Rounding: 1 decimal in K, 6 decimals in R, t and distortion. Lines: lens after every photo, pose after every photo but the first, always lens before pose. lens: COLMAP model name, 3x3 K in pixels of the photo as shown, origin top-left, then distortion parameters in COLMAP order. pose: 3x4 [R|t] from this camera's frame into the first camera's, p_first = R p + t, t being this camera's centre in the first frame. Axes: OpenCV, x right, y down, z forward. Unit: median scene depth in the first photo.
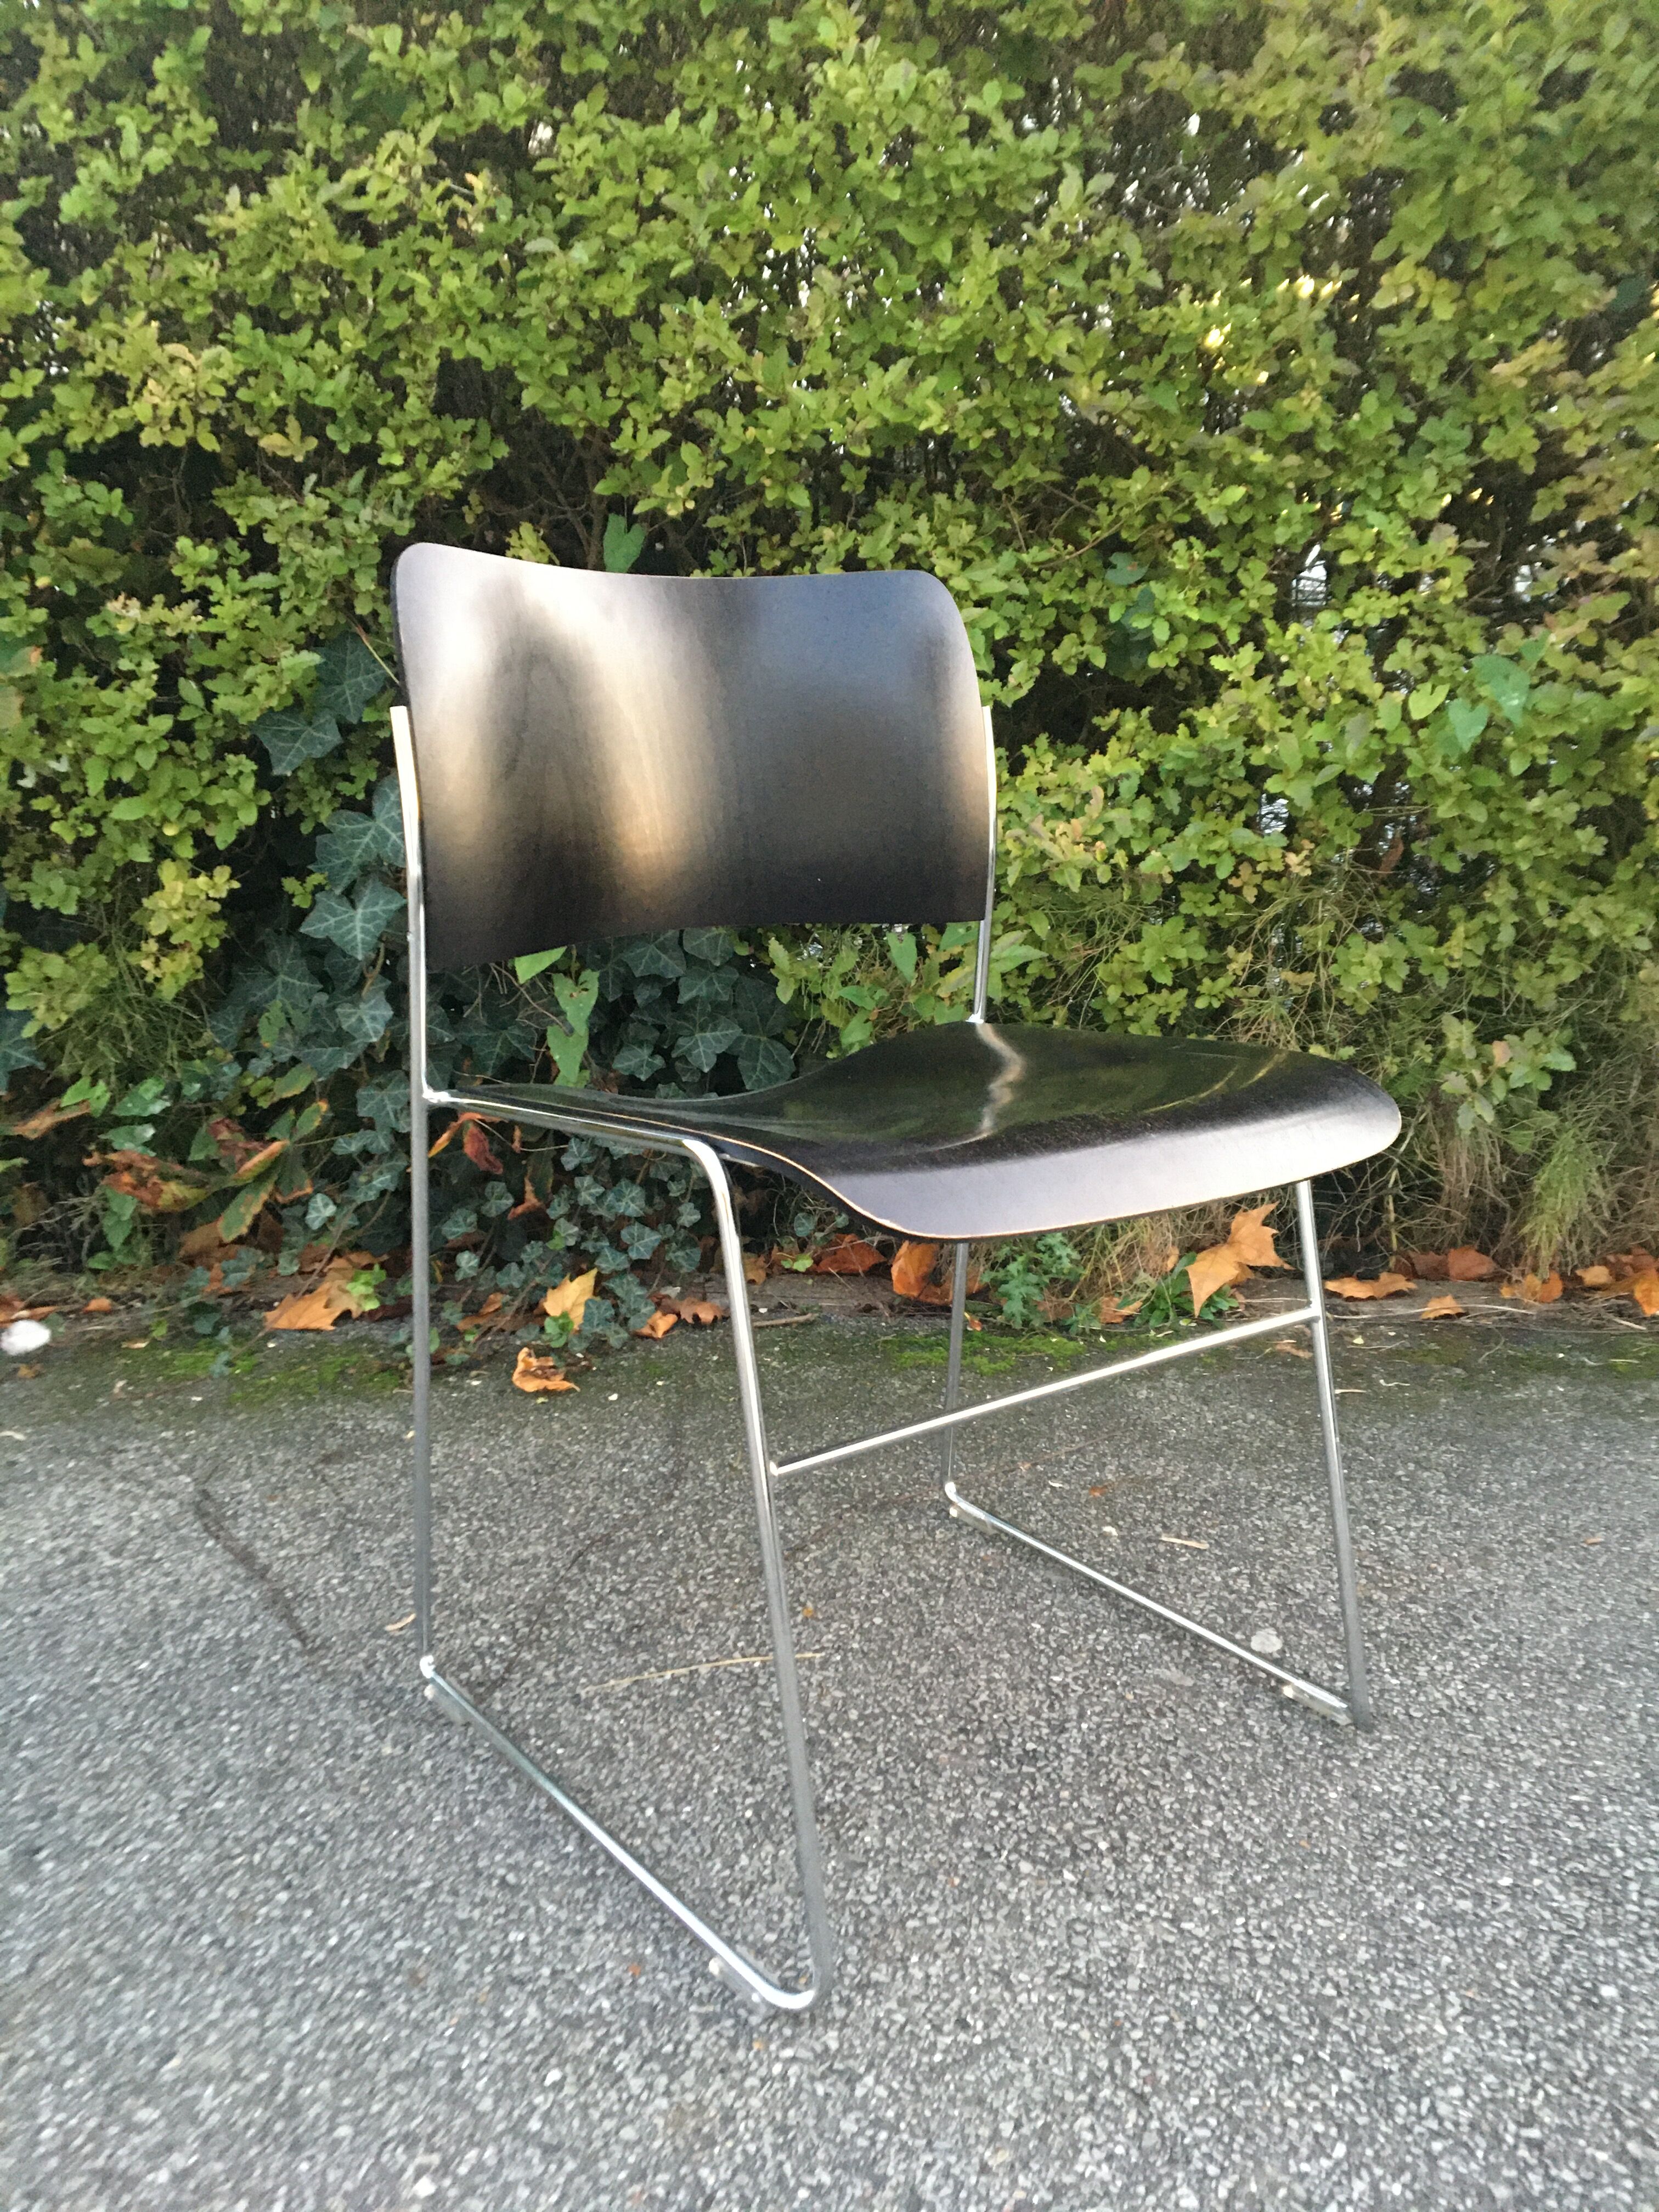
lens RADIAL K [[1854.1, 0, 827.7], [0, 1854.1, 1105.3], [0, 0, 1]] dist [0.075316, -0.095102]
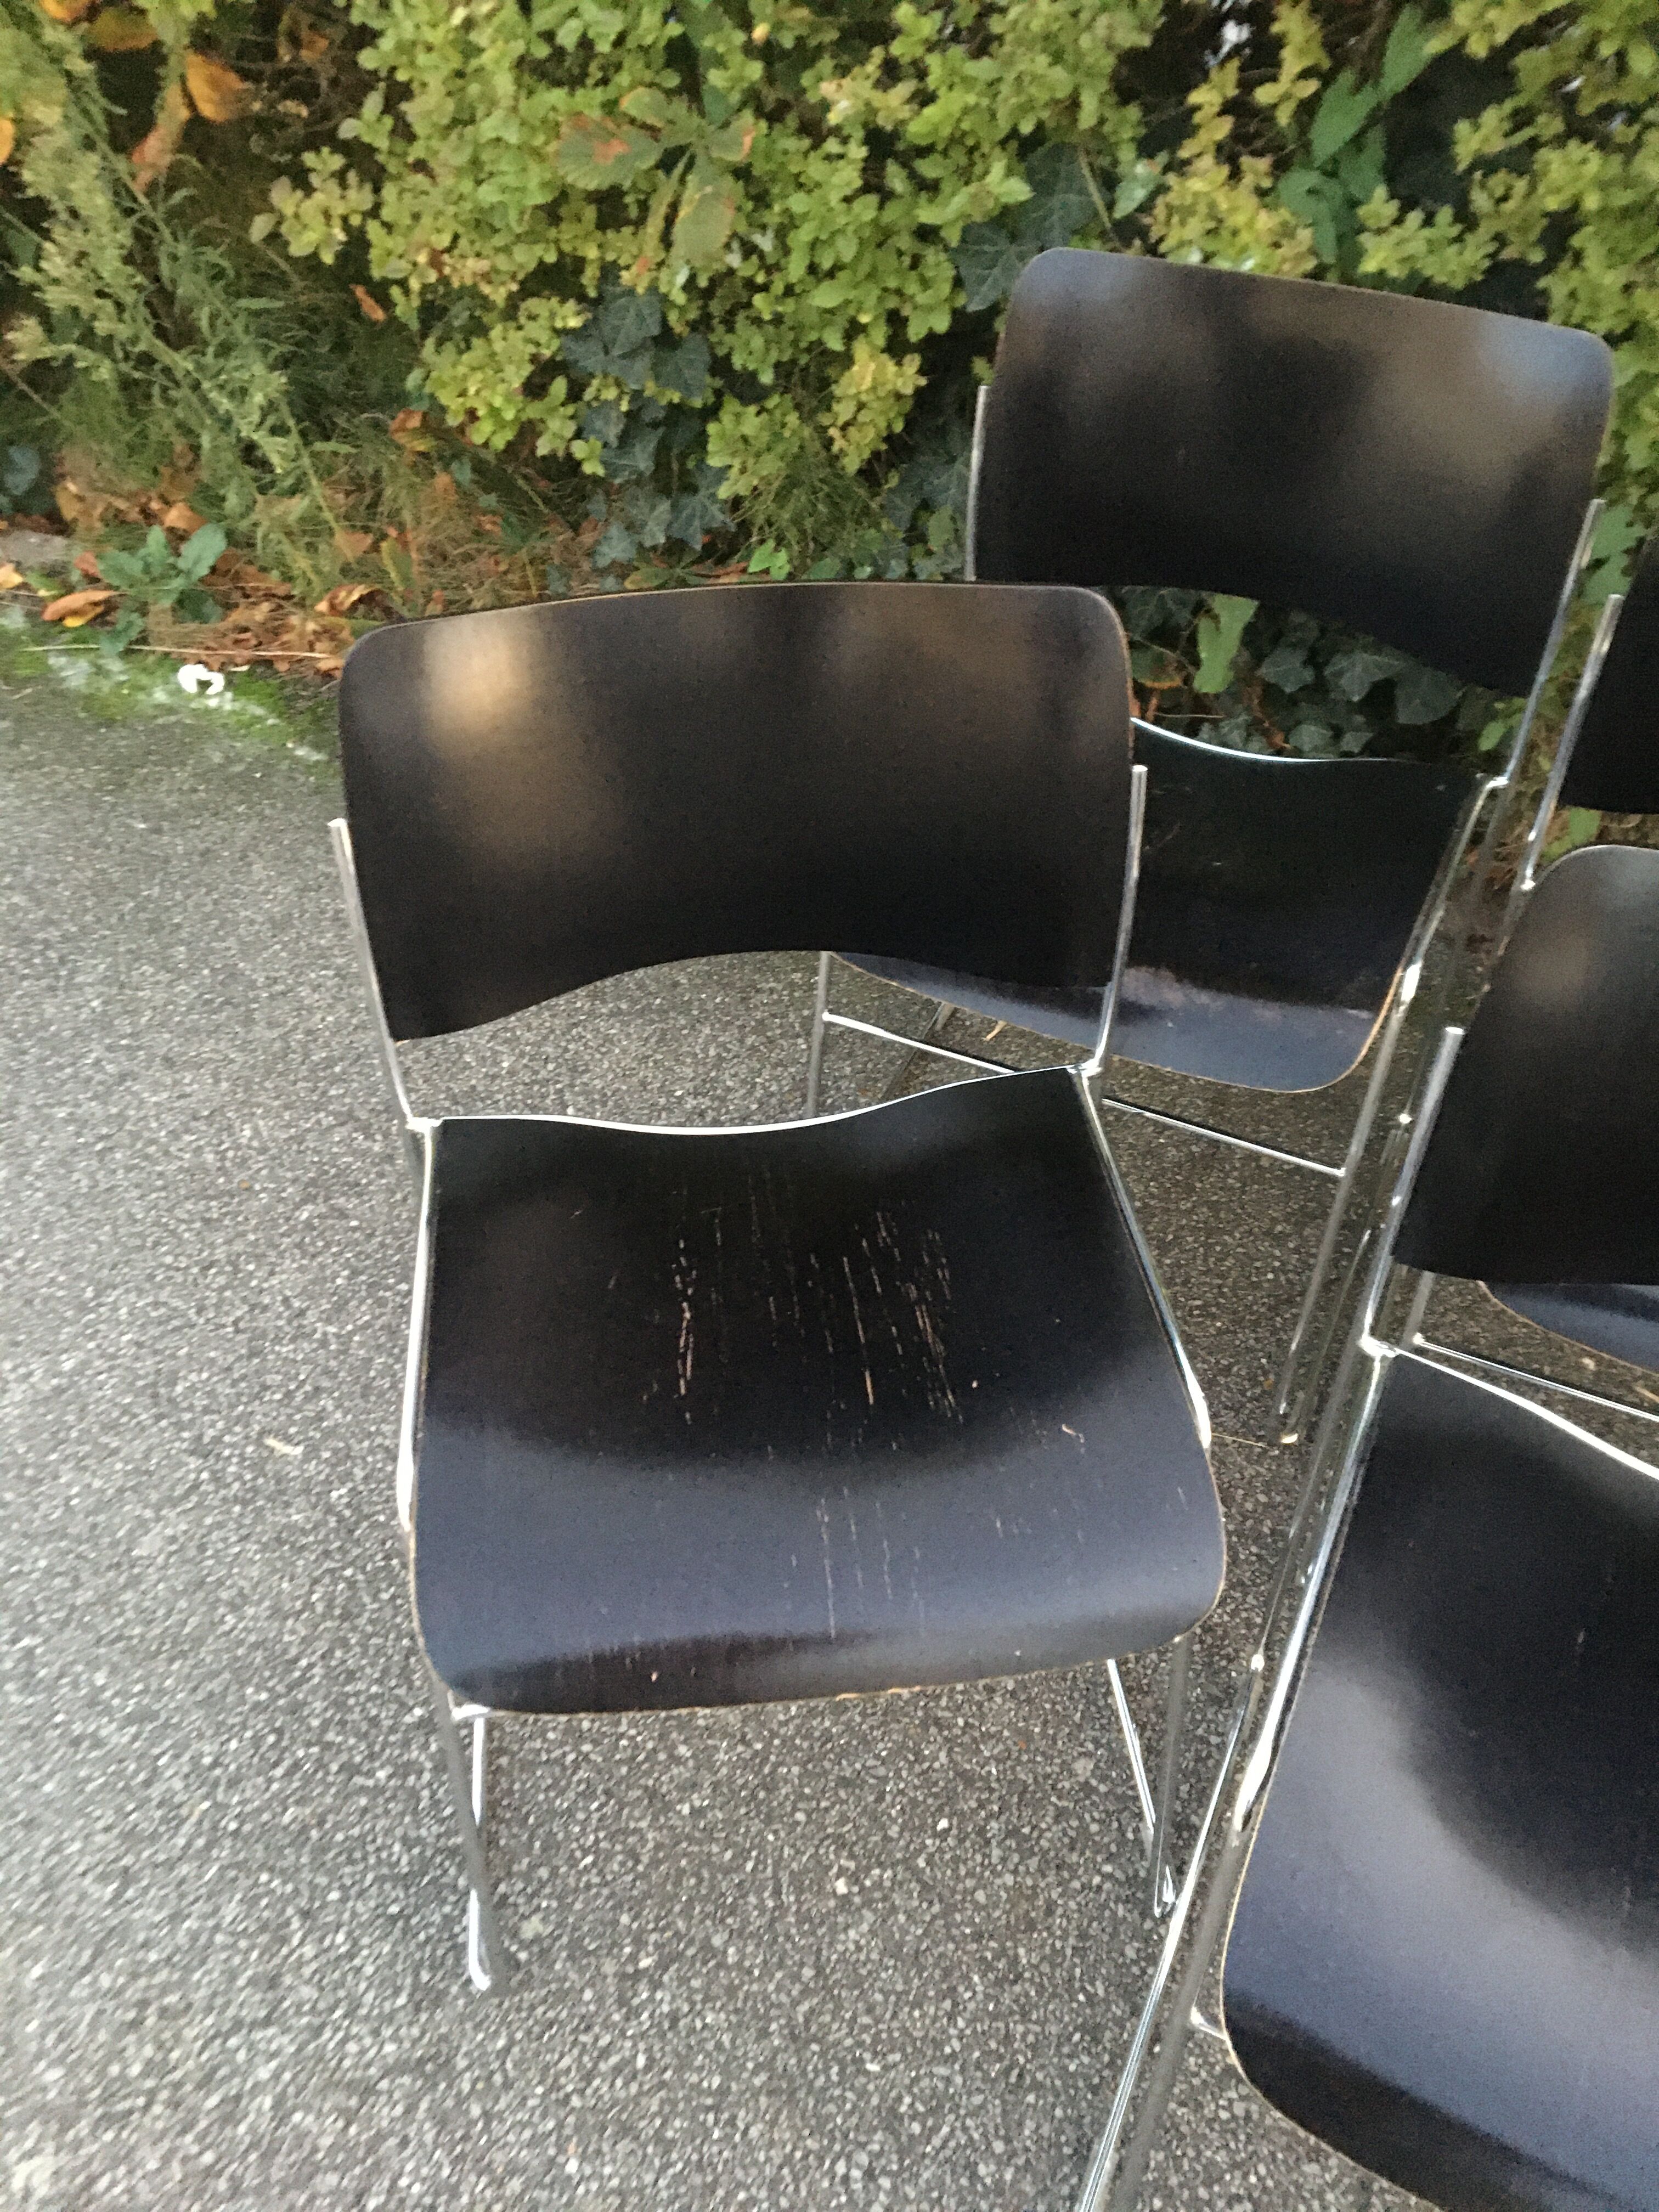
lens RADIAL K [[1849.5, 0, 829.5], [0, 1849.5, 1106.0], [0, 0, 1]] dist [0.102054, -0.154956]
pose [[0.919877, 0.271245, -0.283287, 0.014531], [-0.085127, 0.843153, 0.530892, -0.343302], [0.382856, -0.464240, 0.798688, 0.042807]]
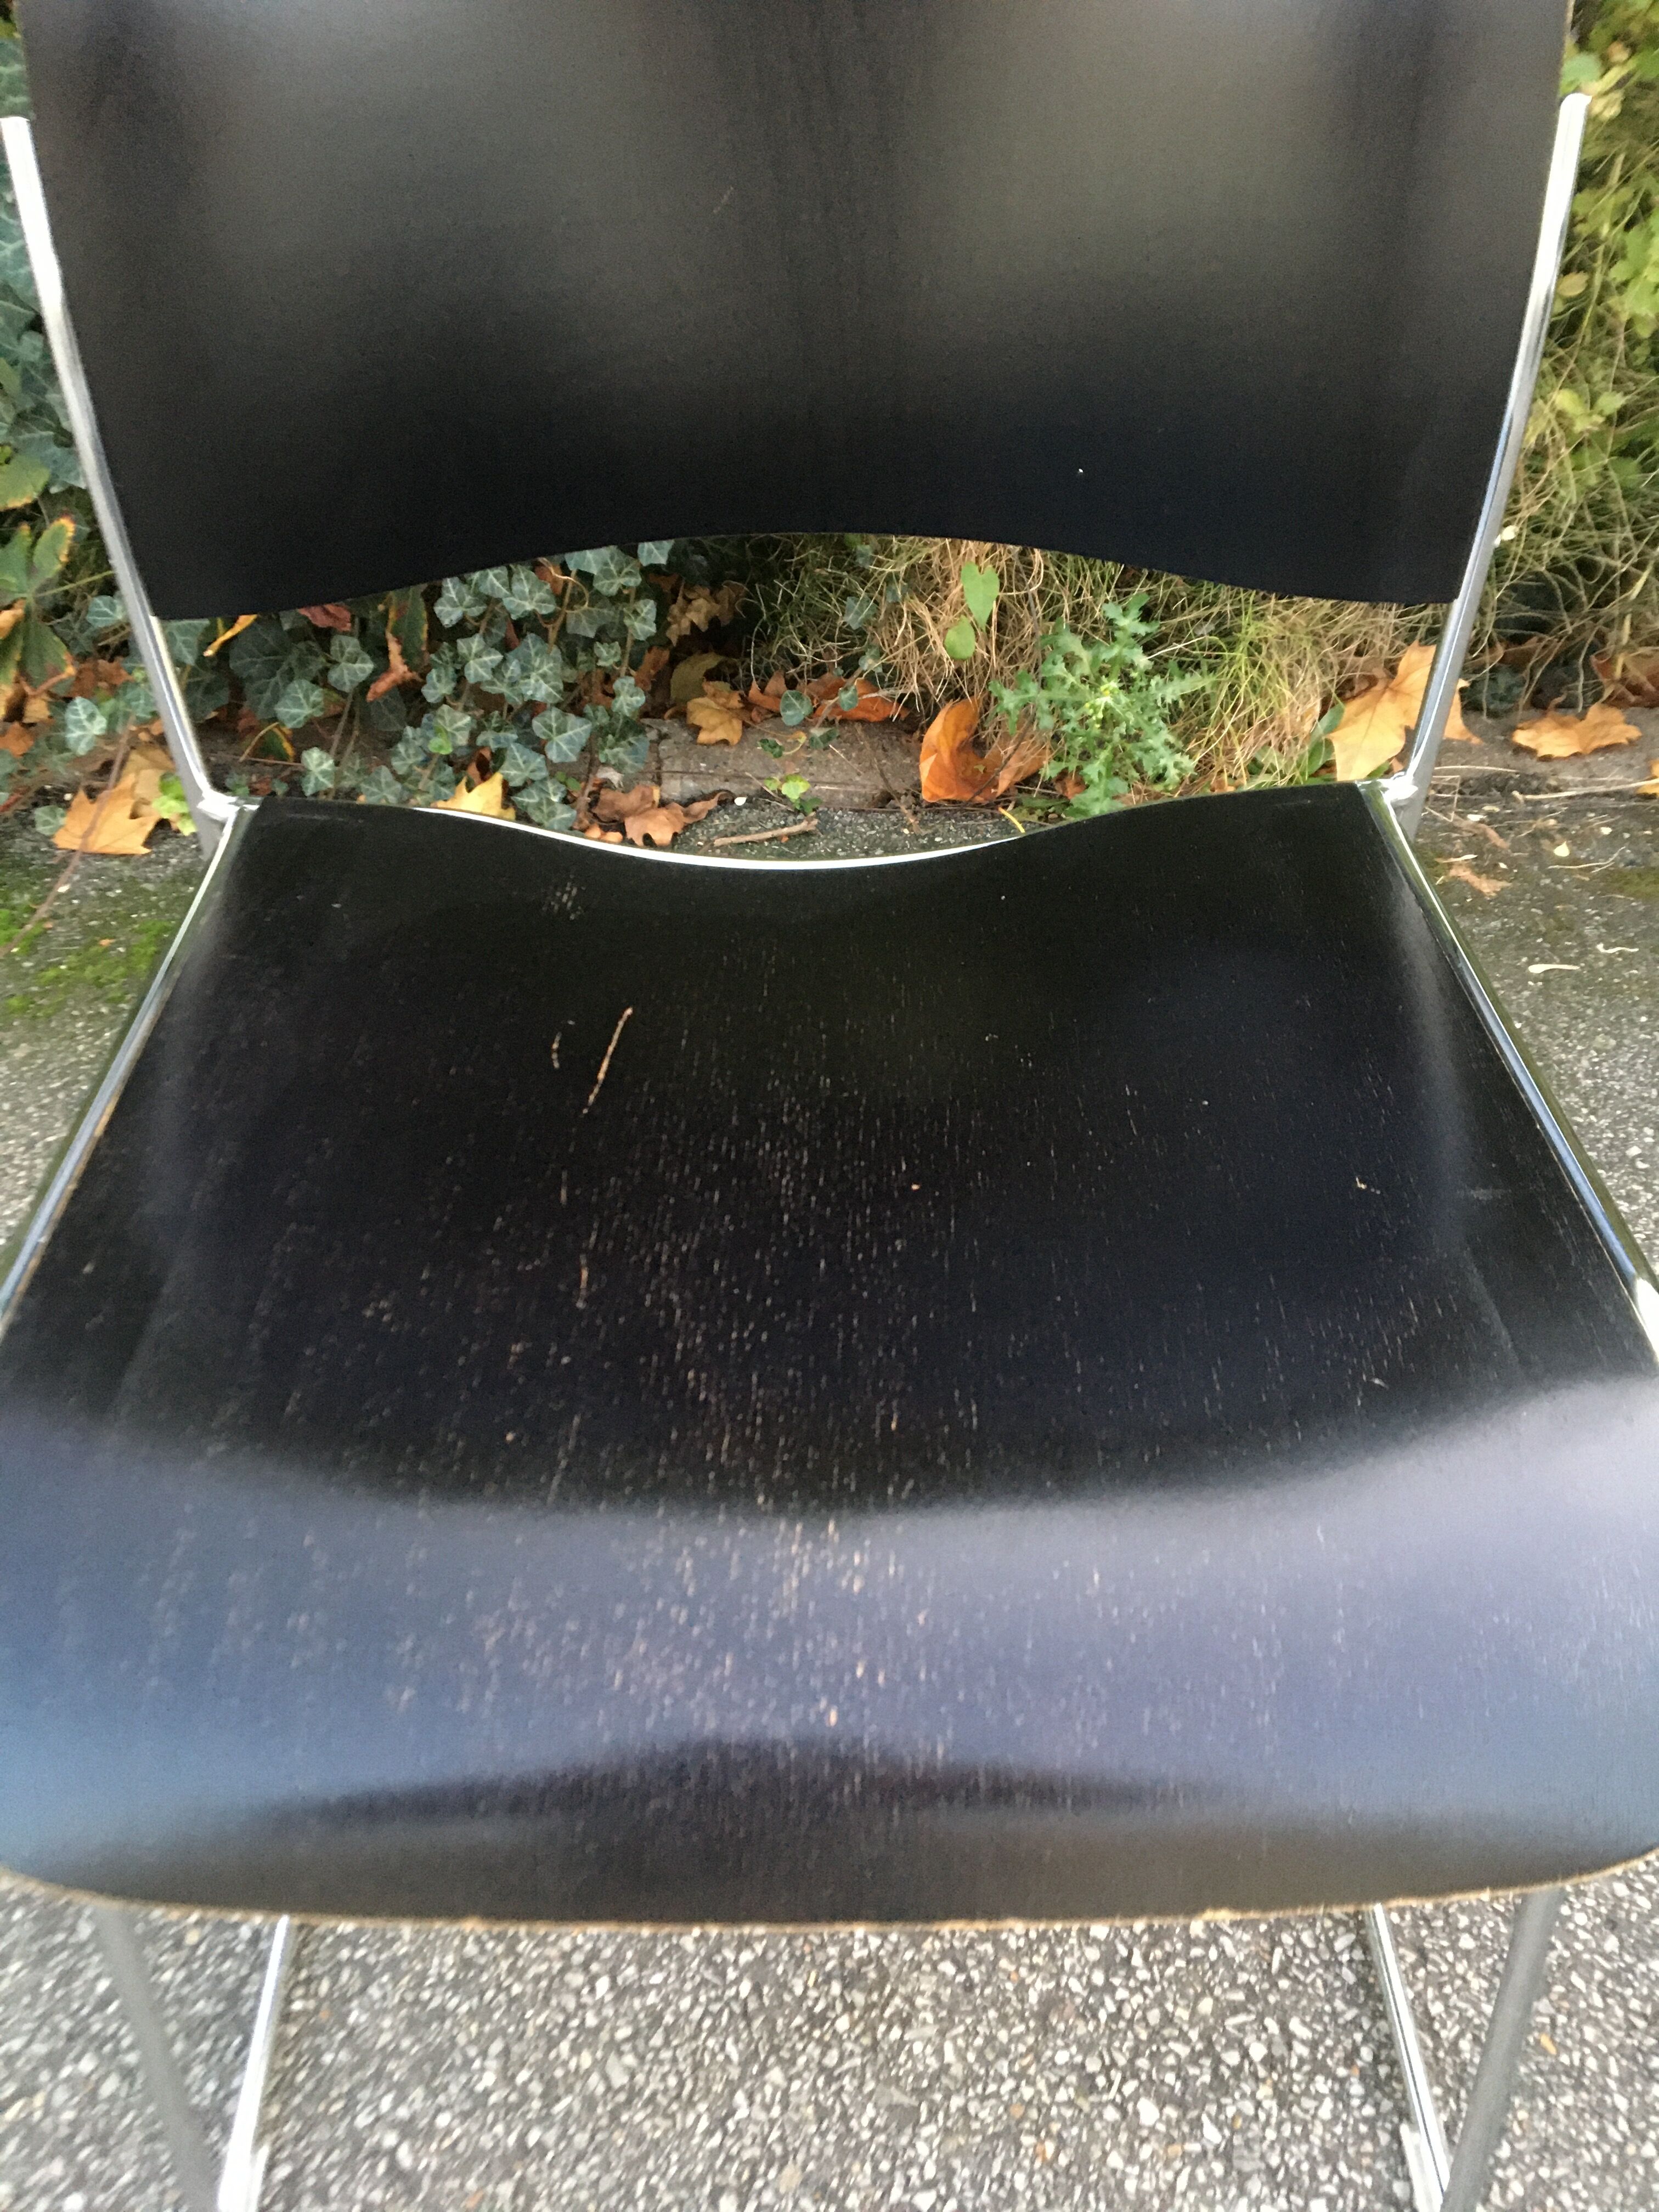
lens RADIAL K [[1858.9, 0, 819.9], [0, 1858.9, 1102.3], [0, 0, 1]] dist [0.010587, -0.003227]
pose [[0.999903, -0.013914, 0.000427, -0.006215], [0.011992, 0.876529, 0.481200, -0.148346], [-0.007070, -0.481148, 0.876611, 0.338437]]
